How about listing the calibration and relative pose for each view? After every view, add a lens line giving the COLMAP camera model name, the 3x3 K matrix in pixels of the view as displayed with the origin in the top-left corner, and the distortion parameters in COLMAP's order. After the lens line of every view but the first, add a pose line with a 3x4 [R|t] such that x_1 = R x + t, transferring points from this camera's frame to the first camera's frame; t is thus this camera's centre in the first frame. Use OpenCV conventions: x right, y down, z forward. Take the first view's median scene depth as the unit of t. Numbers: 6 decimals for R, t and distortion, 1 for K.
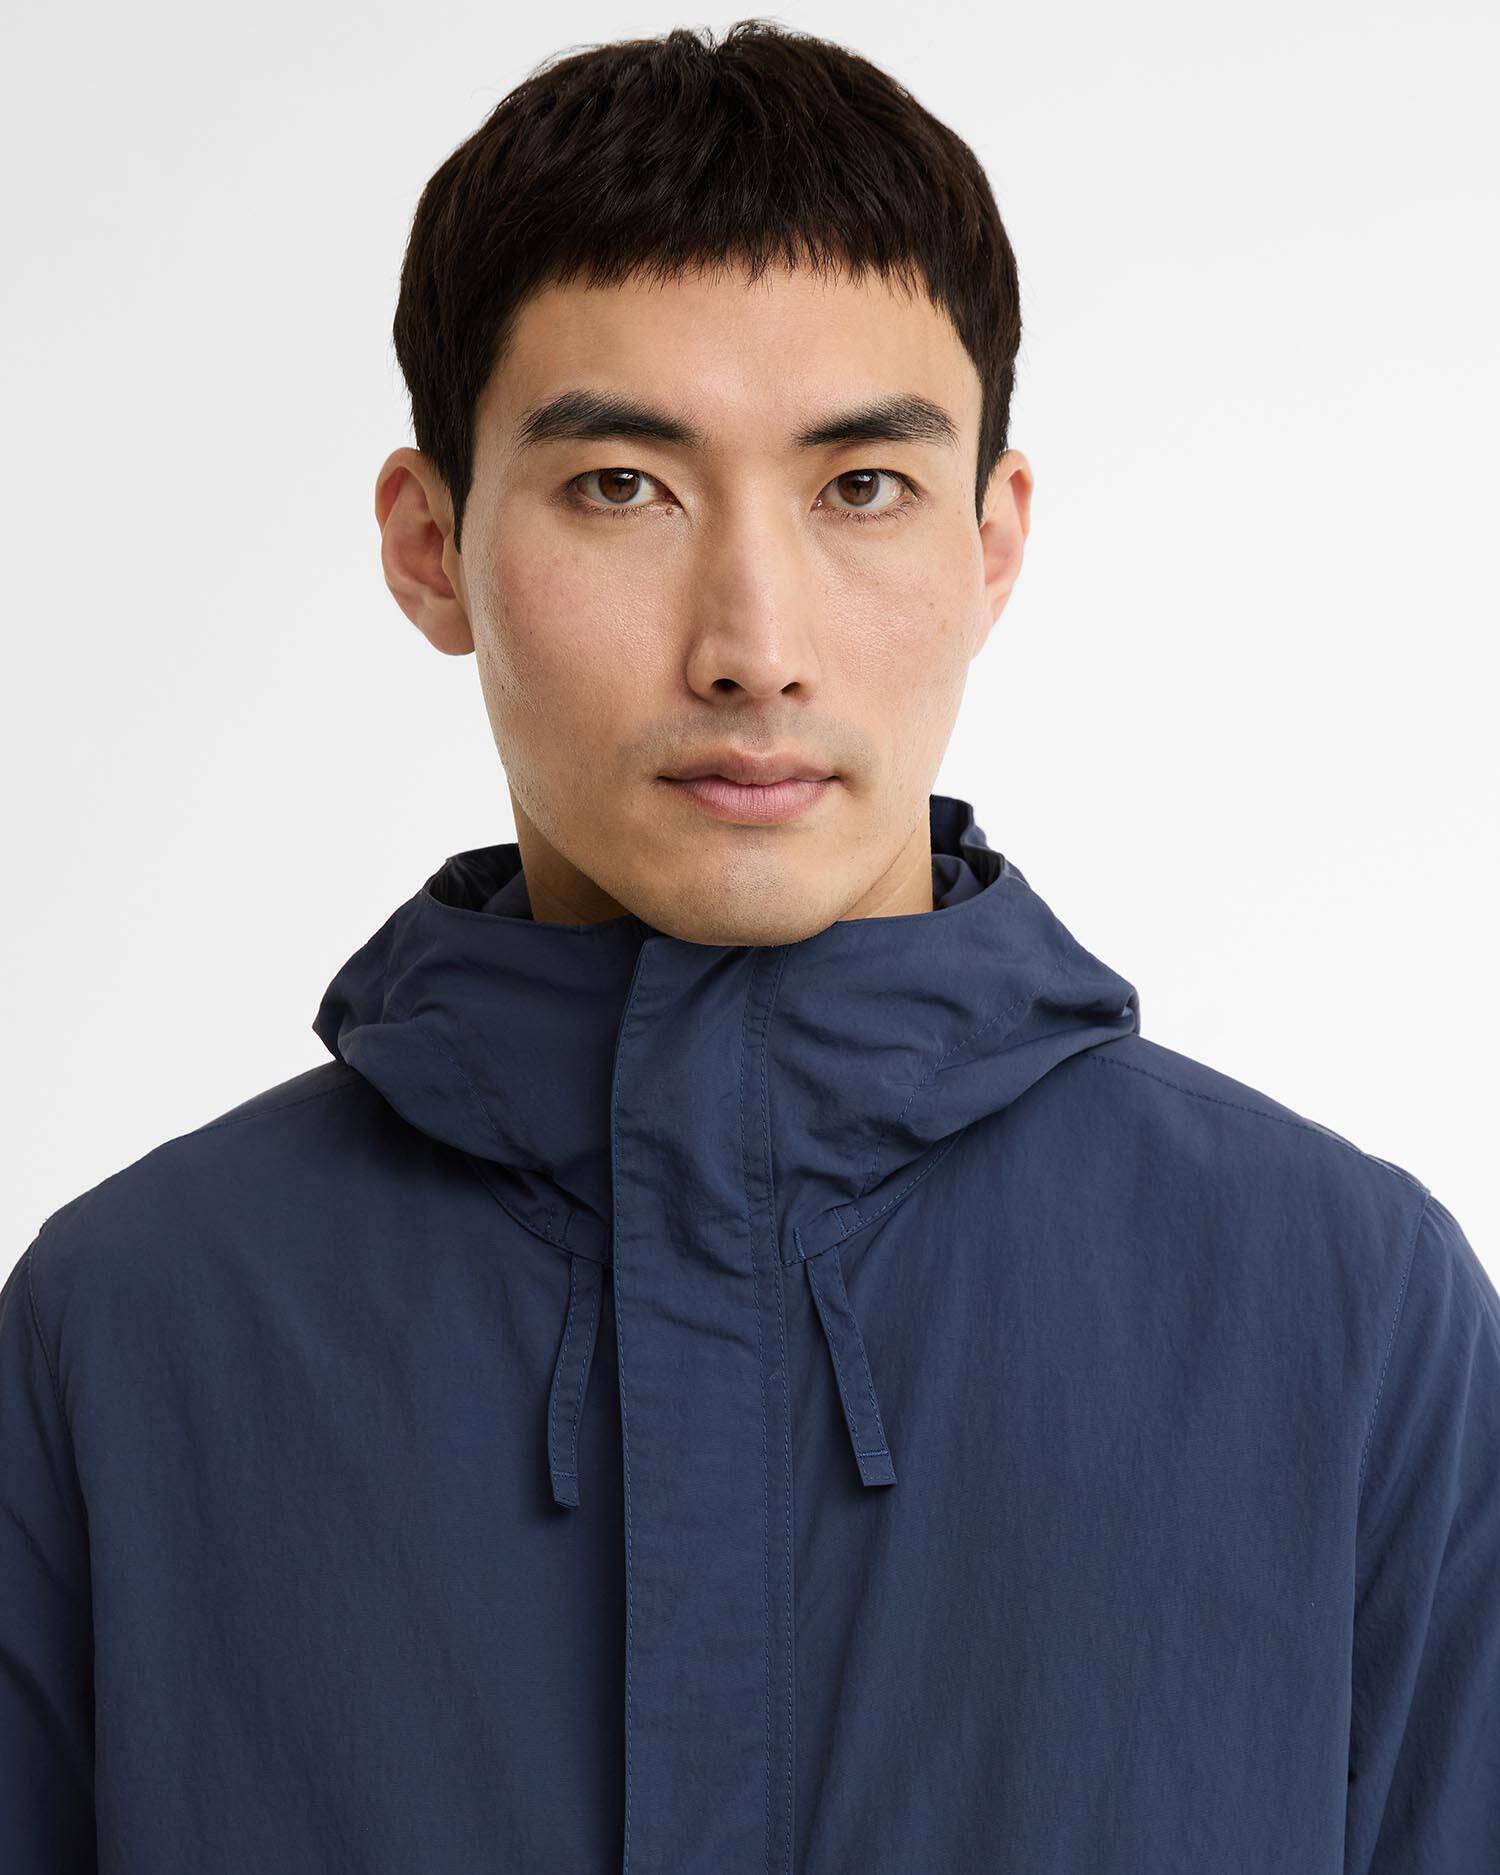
lens RADIAL K [[3221.4, 0, 750.0], [0, 3221.4, 937.5], [0, 0, 1]] dist [-0.210521, 2.144425]
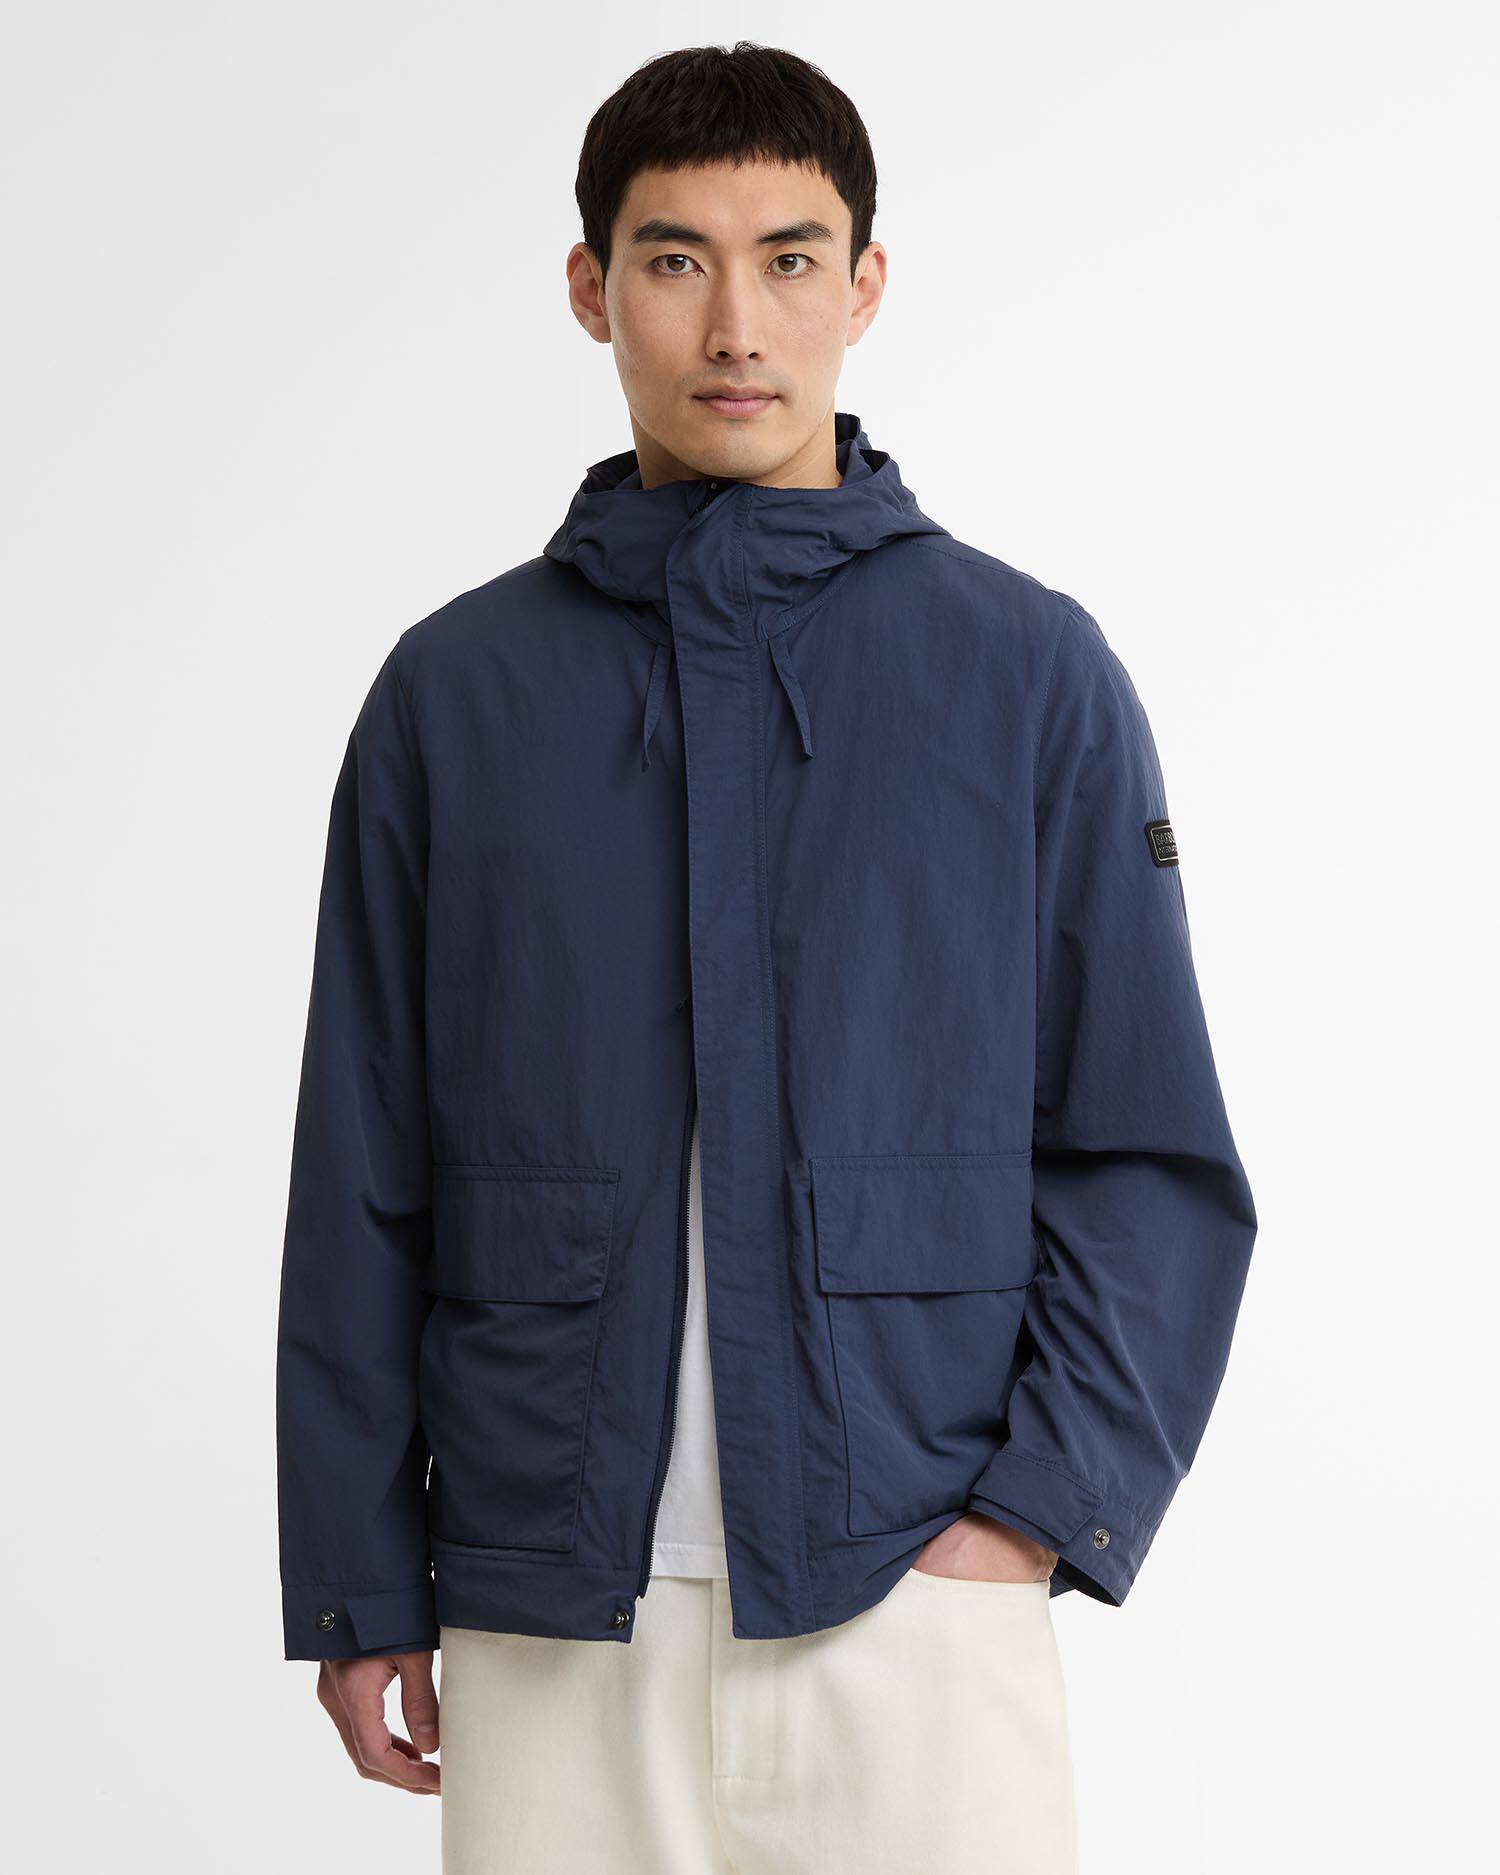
lens RADIAL K [[6092.1, 0, 750.0], [0, 6092.1, 937.5], [0, 0, 1]] dist [-0.005292, 0.208005]
pose [[0.995524, 0.006520, -0.094288, 0.398331], [-0.008032, 0.999845, -0.015668, 0.377834], [0.094171, 0.016355, 0.995422, -3.072904]]
